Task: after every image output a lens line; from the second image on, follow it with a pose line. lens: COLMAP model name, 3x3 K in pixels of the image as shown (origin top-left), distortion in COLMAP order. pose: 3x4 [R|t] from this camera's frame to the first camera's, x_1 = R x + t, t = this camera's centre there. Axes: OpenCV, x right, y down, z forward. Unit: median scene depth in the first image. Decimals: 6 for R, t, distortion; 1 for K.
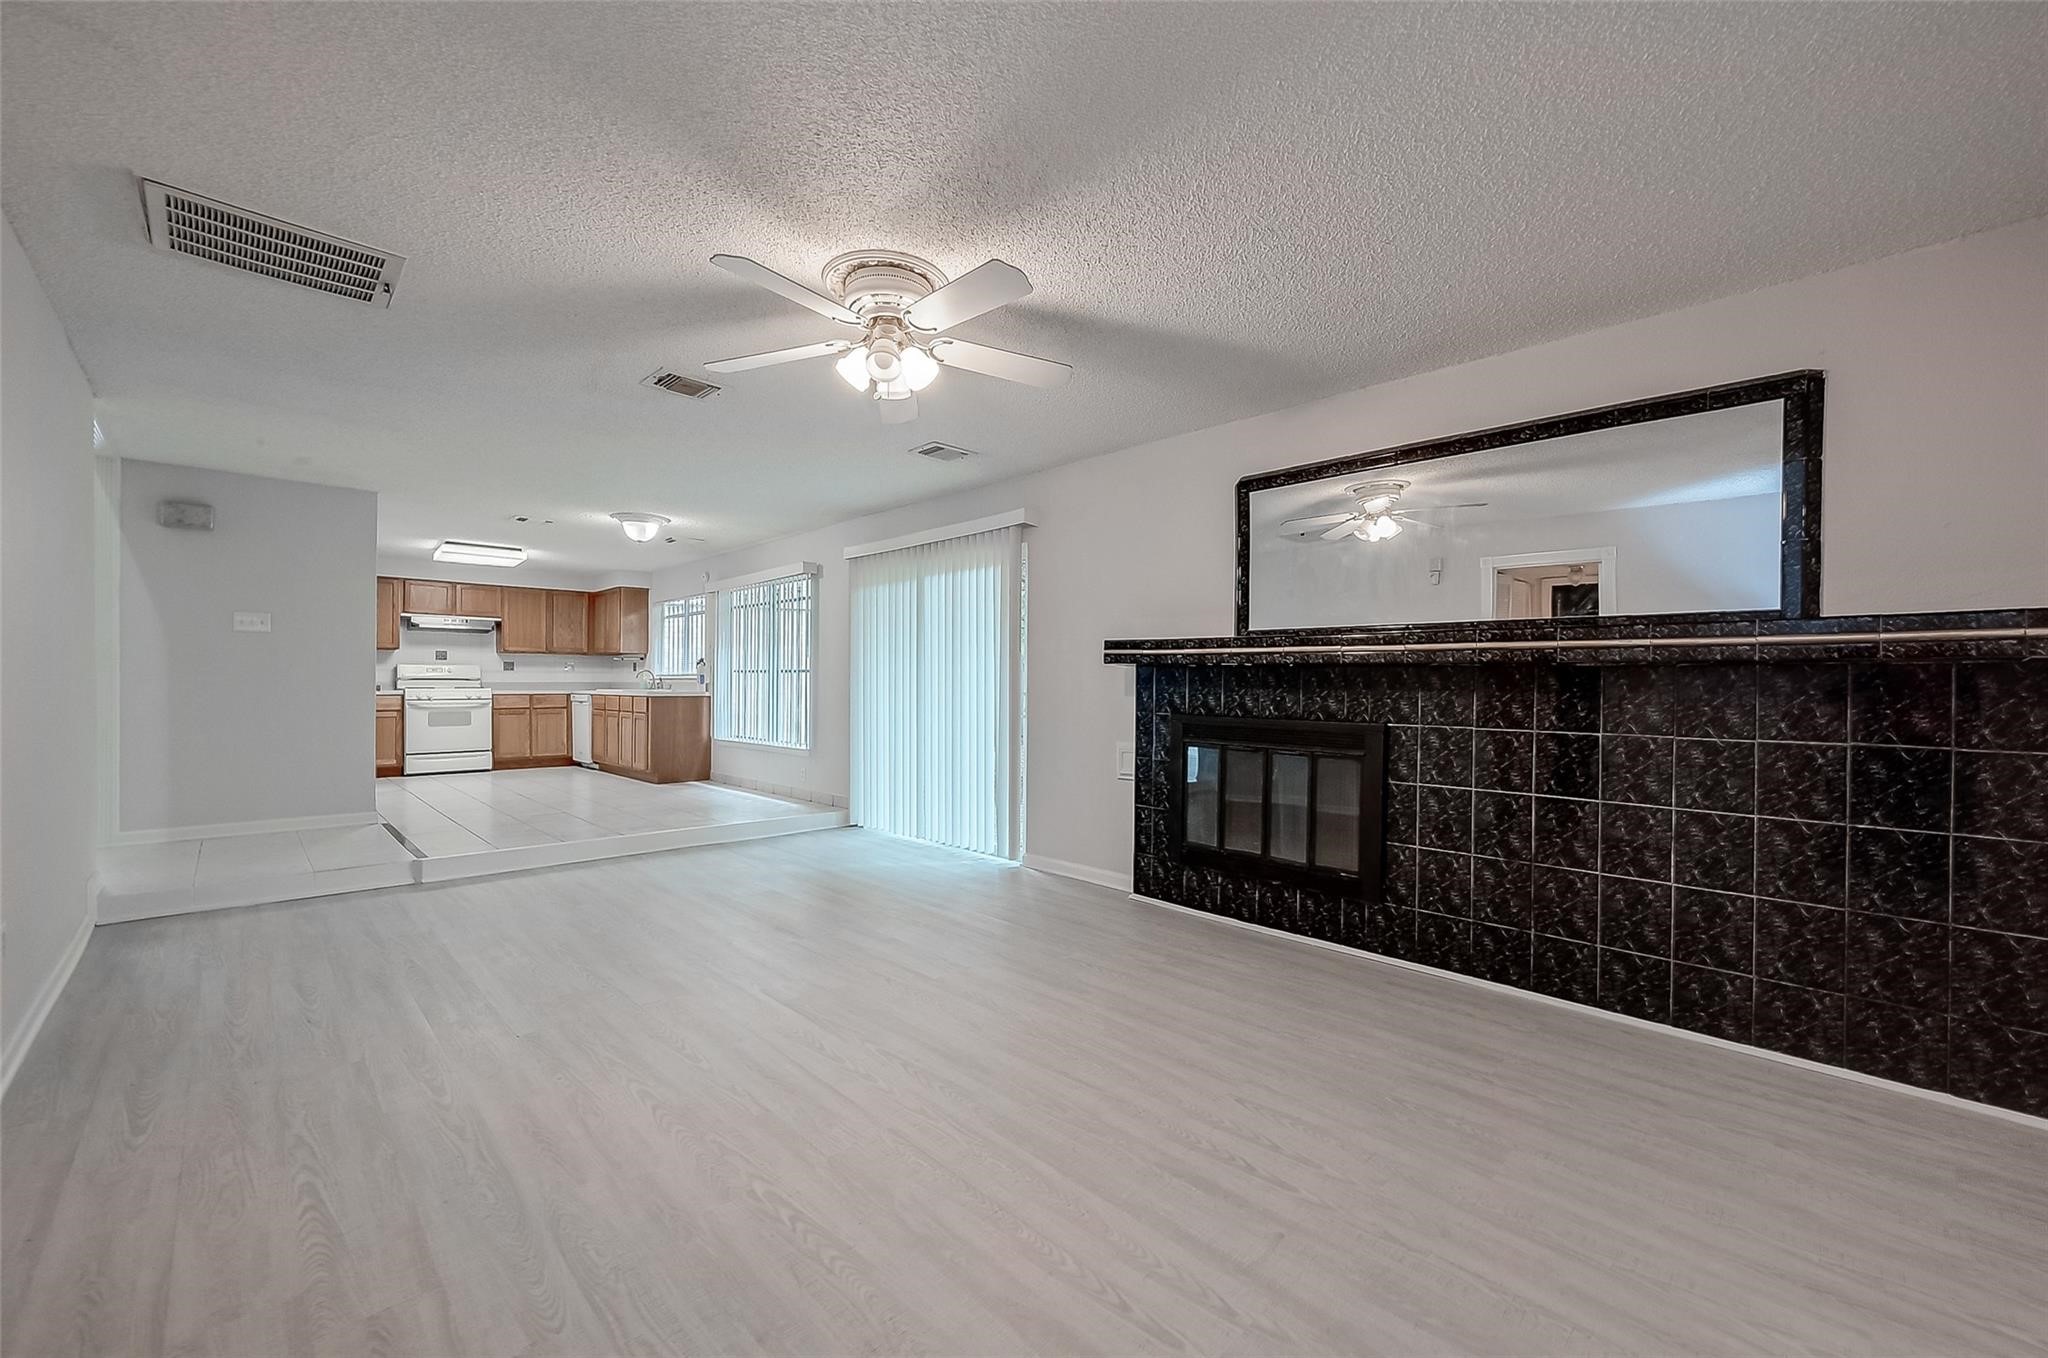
lens RADIAL K [[801.5, 0, 1025.7], [0, 801.5, 686.4], [0, 0, 1]] dist [0.009124, 0.000470]
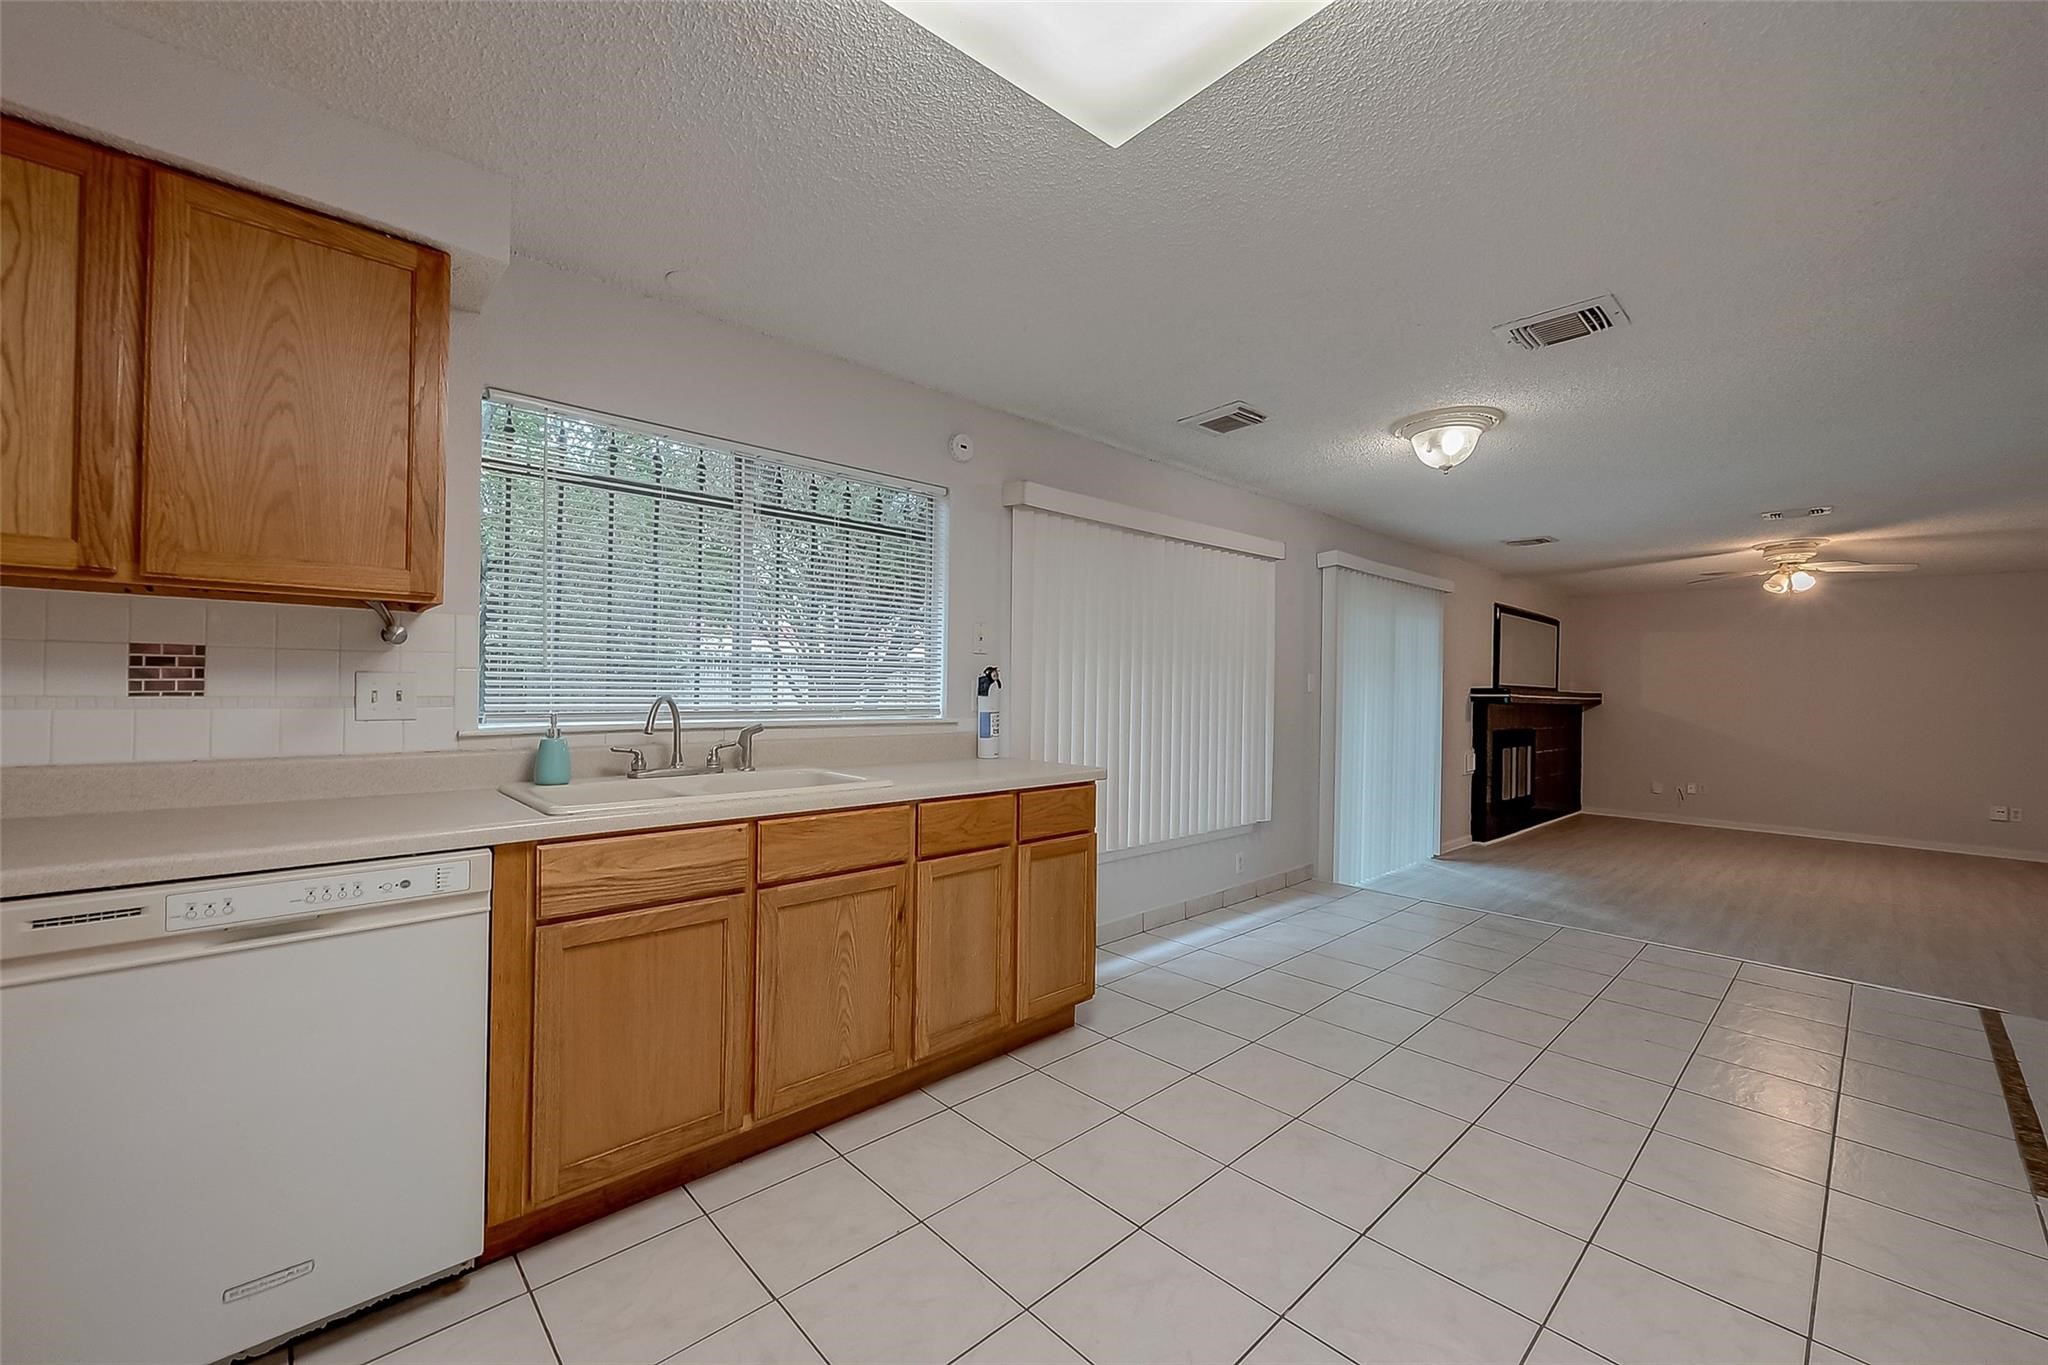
lens RADIAL K [[811.7, 0, 1029.3], [0, 811.7, 684.1], [0, 0, 1]] dist [0.017151, -0.000182]
pose [[-0.002690, 0.001216, 0.999996, -1.661359], [-0.010684, 0.999942, -0.001245, -0.057534], [-0.999939, -0.010687, -0.002677, 2.092147]]
